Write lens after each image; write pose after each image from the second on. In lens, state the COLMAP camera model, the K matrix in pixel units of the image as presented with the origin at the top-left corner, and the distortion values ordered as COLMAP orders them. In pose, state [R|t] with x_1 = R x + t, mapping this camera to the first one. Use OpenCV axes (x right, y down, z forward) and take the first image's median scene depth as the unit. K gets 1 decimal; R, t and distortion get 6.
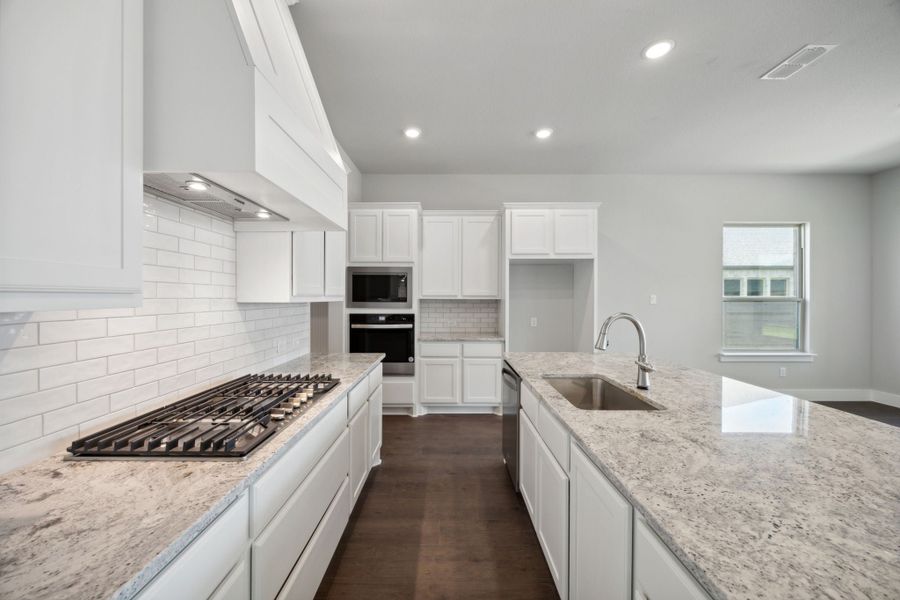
lens RADIAL K [[349.3, 0, 449.8], [0, 349.3, 298.4], [0, 0, 1]] dist [-0.001963, 0.000848]
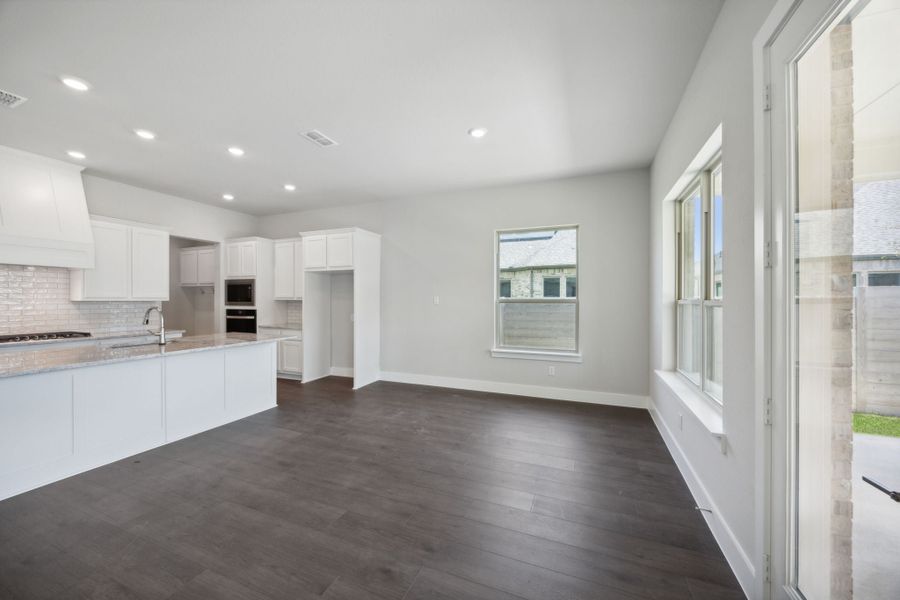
lens RADIAL K [[349.3, 0, 450.1], [0, 349.3, 306.1], [0, 0, 1]] dist [-0.001963, 0.000848]
pose [[0.919569, 0.007925, -0.392849, 1.090408], [0.000237, 0.999785, 0.020723, -0.002198], [0.392929, -0.019150, 0.919369, -0.069714]]
